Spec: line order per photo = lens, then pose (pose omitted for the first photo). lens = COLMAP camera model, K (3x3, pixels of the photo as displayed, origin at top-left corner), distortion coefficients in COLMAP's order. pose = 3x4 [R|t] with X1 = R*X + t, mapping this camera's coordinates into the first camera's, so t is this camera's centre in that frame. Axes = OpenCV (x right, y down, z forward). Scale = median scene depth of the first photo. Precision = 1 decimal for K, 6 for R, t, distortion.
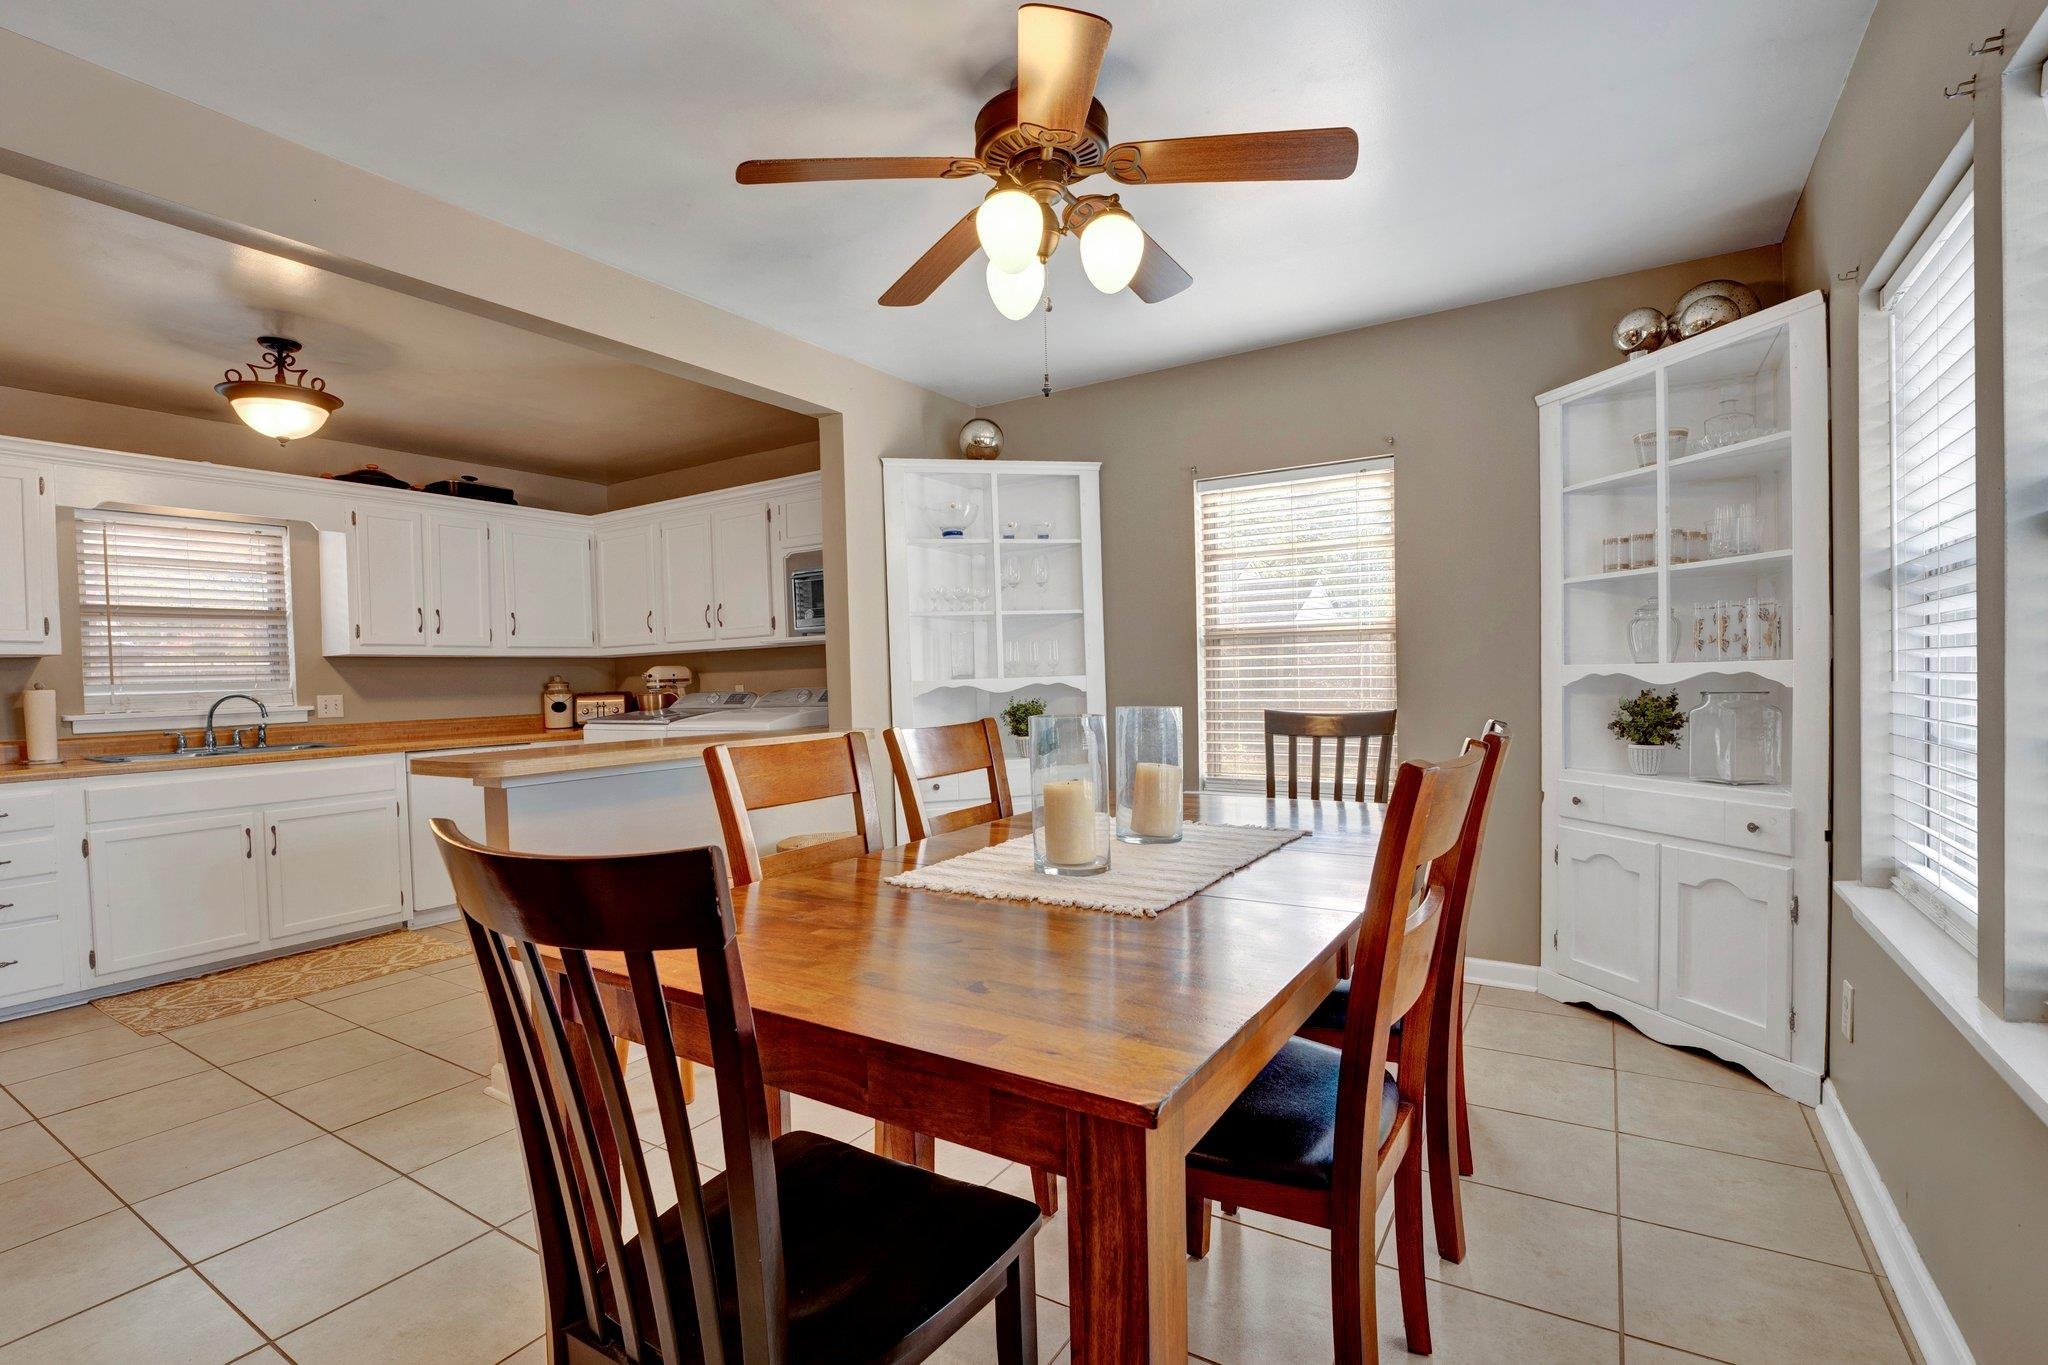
lens RADIAL K [[936.5, 0, 1014.0], [0, 936.5, 701.3], [0, 0, 1]] dist [-0.028293, 0.002843]
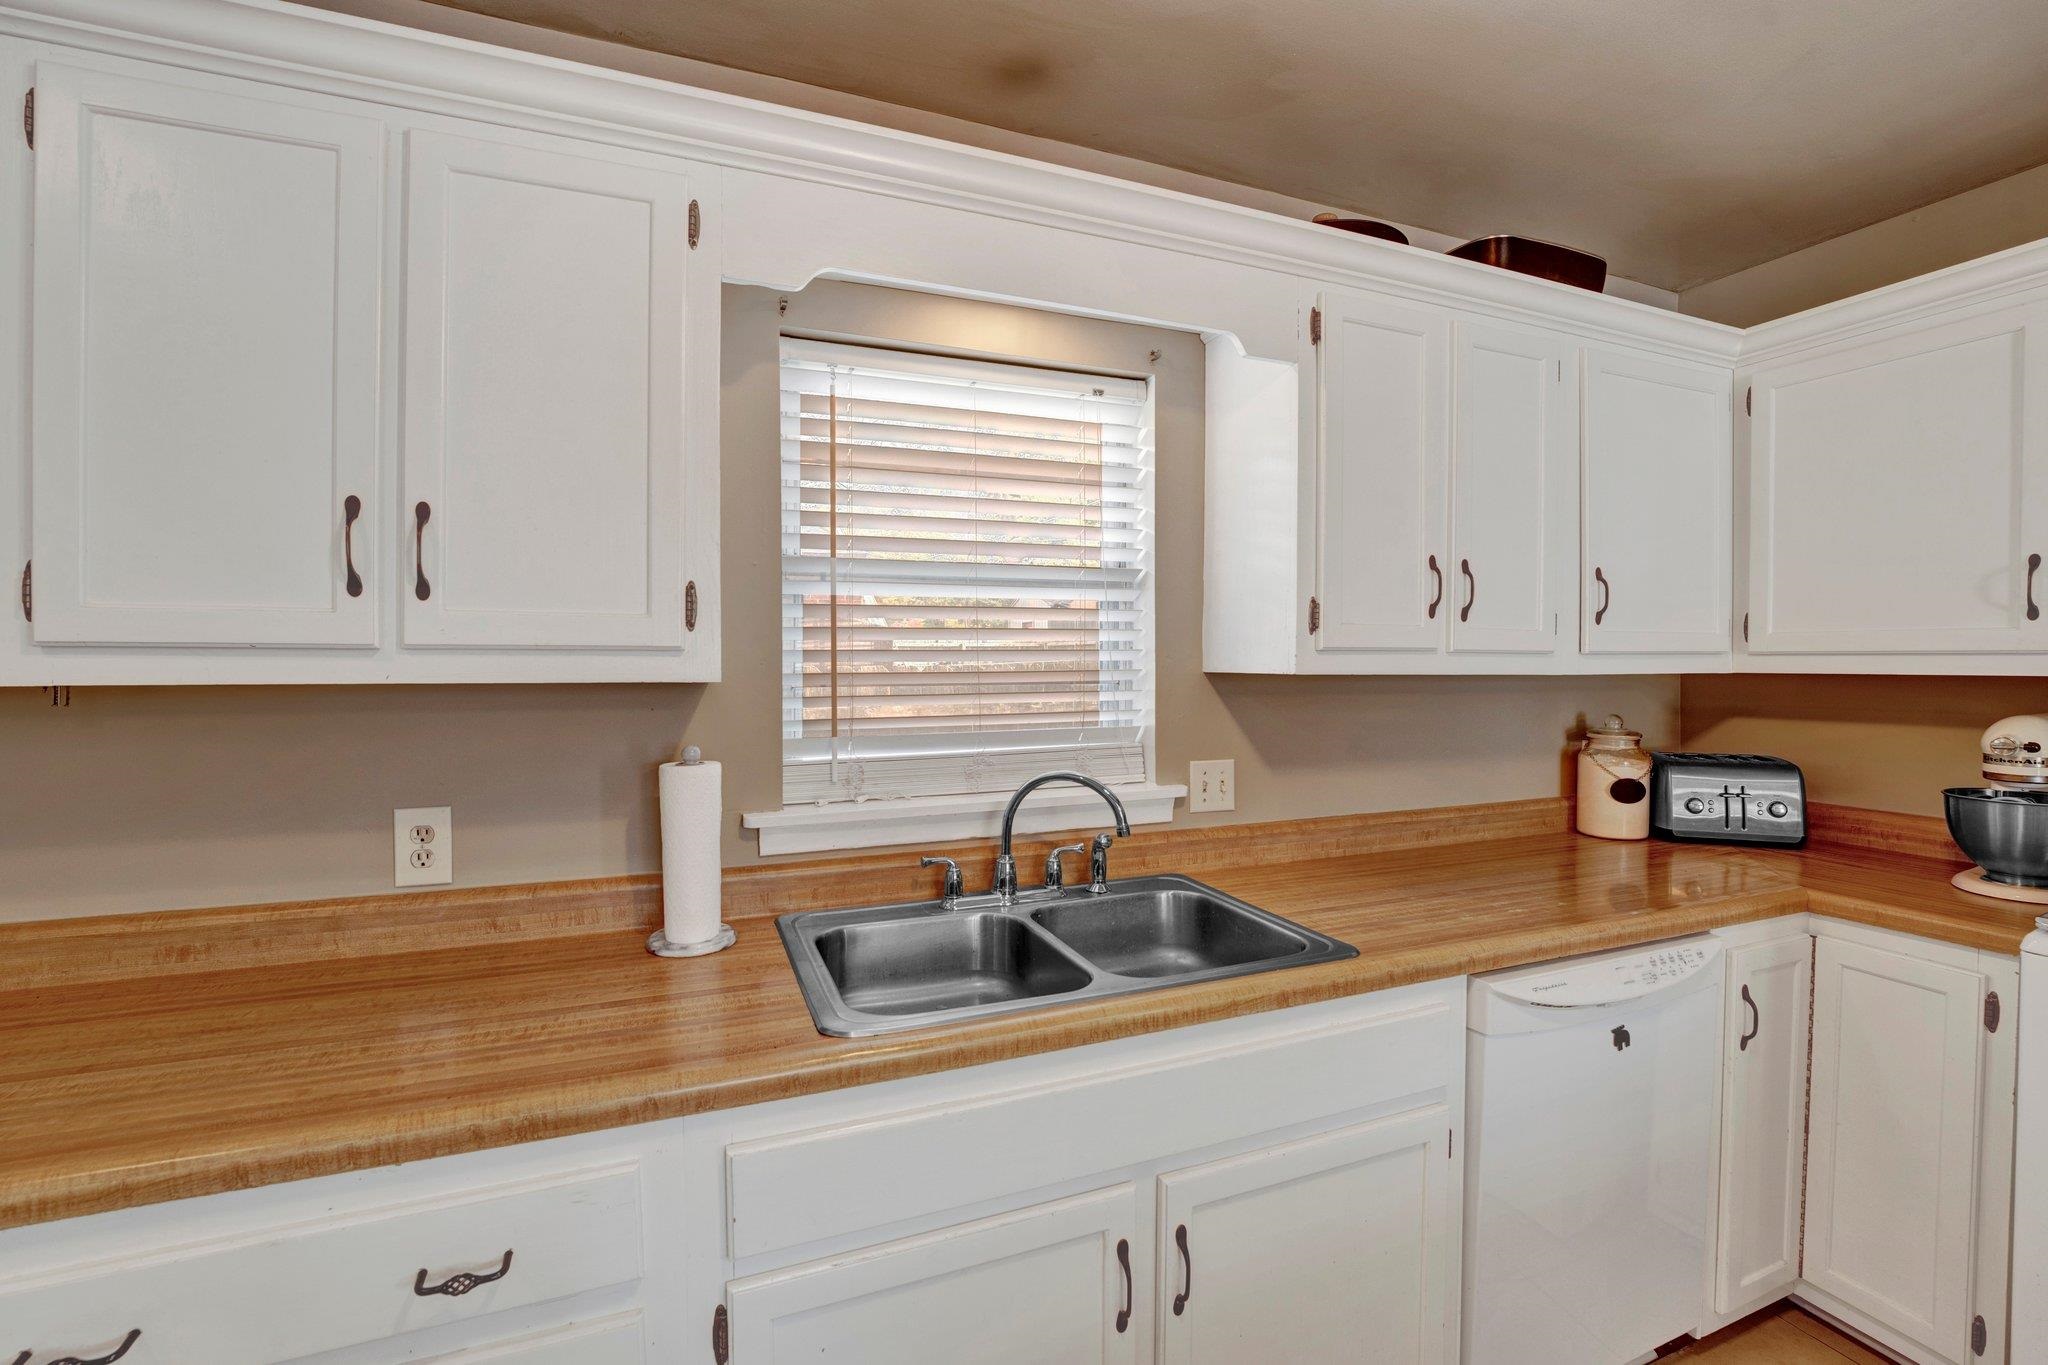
lens RADIAL K [[886.7, 0, 1017.0], [0, 886.7, 668.8], [0, 0, 1]] dist [-0.021300, 0.000937]
pose [[0.813976, 0.035582, -0.579807, -0.597643], [-0.038492, 0.999232, 0.007285, -0.051381], [0.579621, 0.016388, 0.814721, 0.627025]]
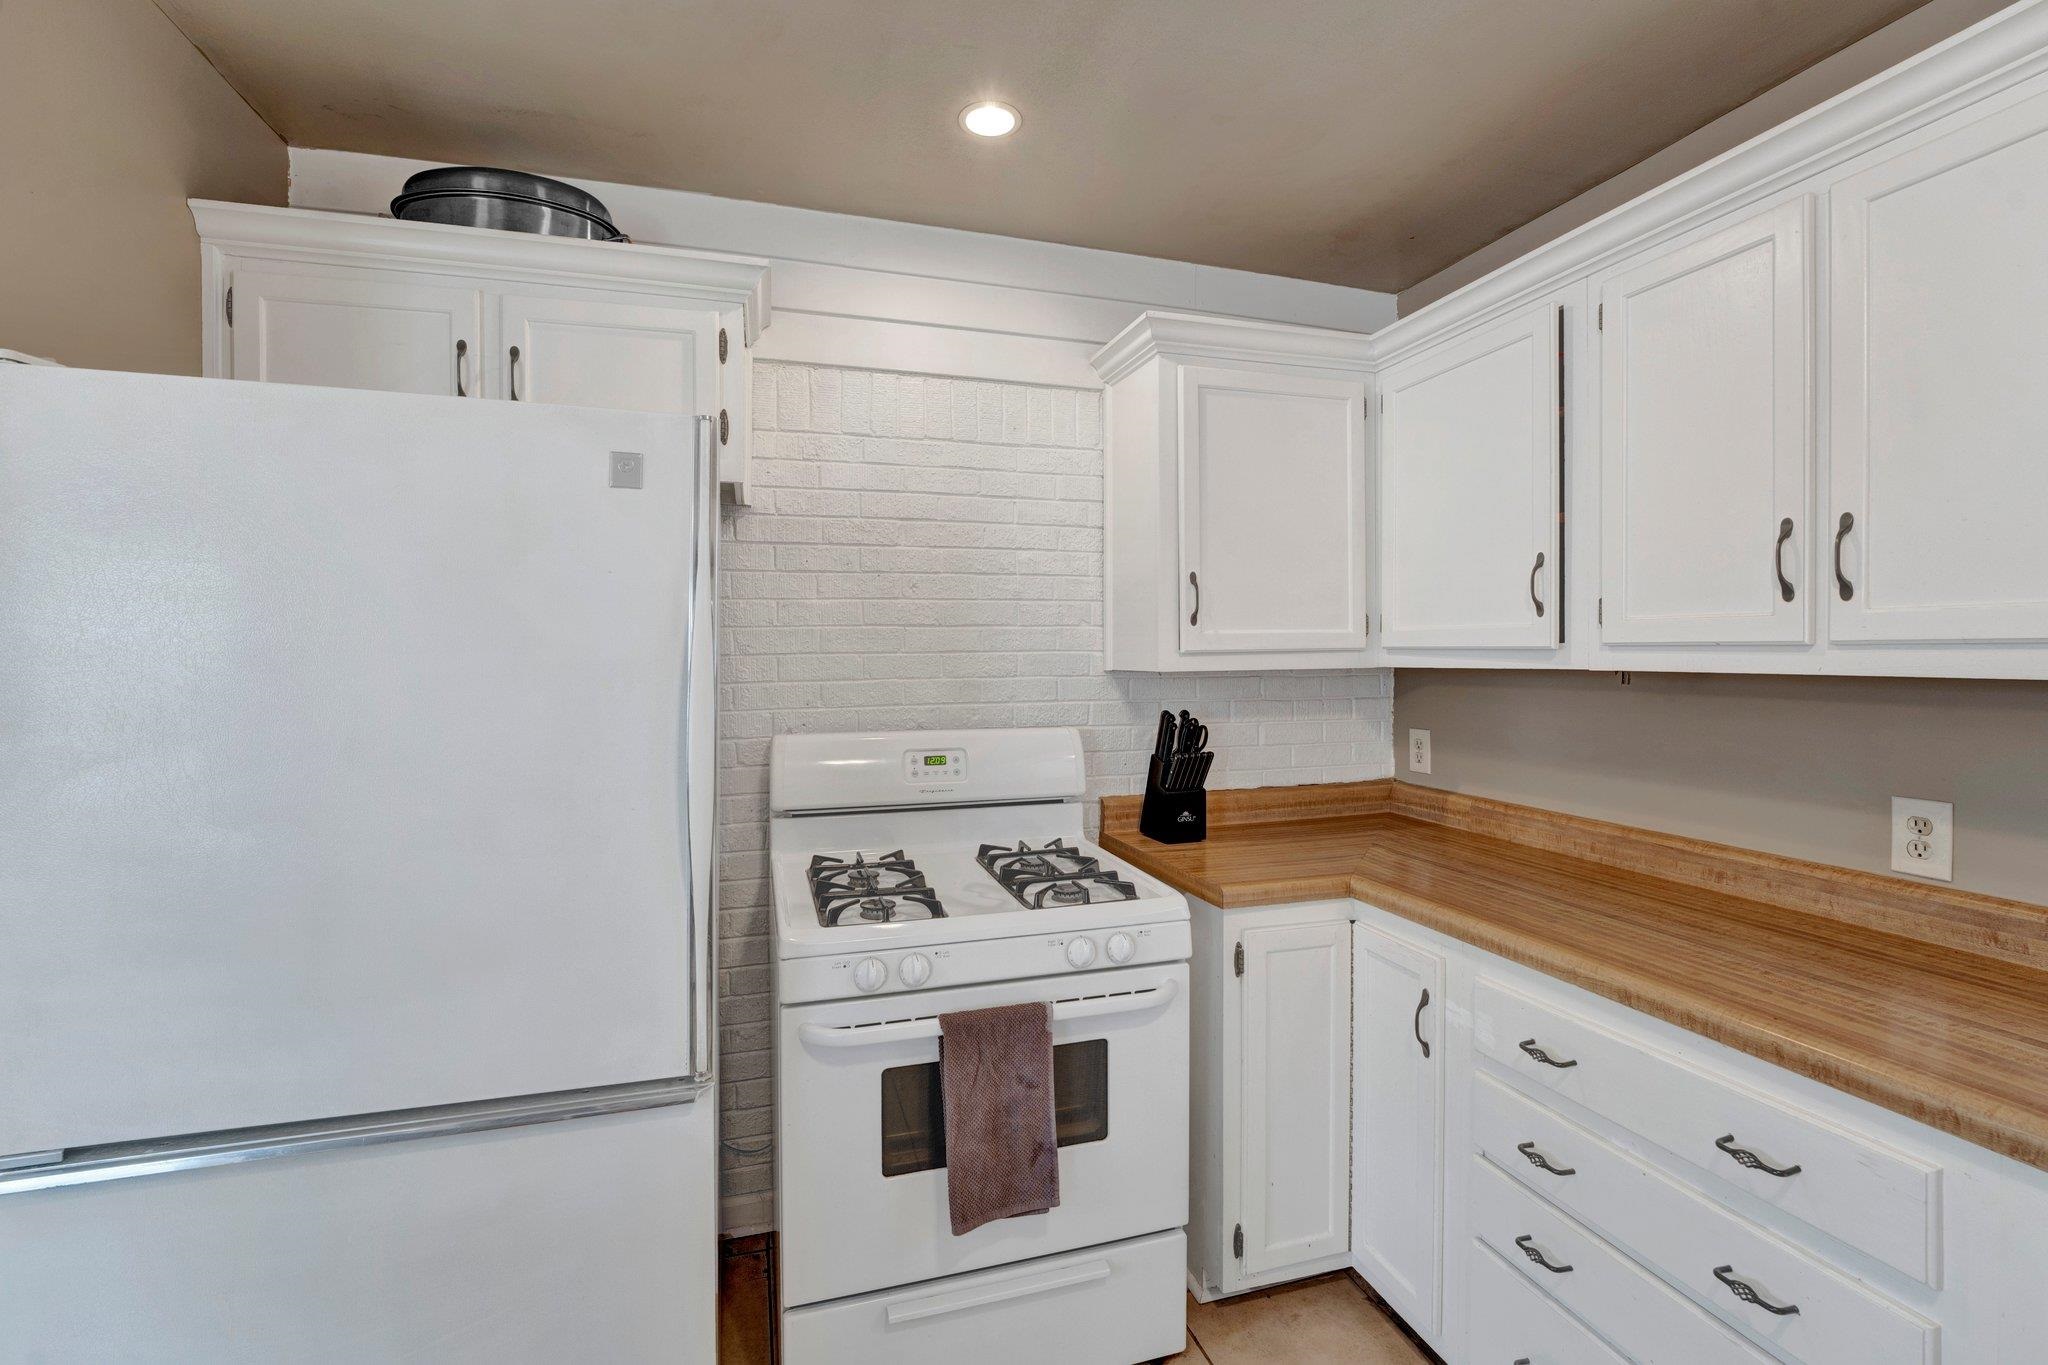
lens RADIAL K [[886.7, 0, 1016.9], [0, 886.7, 665.4], [0, 0, 1]] dist [-0.021300, 0.000937]
pose [[-0.649190, 0.036555, -0.759748, -0.499085], [-0.000628, 0.998818, 0.048594, -0.055189], [0.760626, 0.032024, -0.648400, 0.713336]]
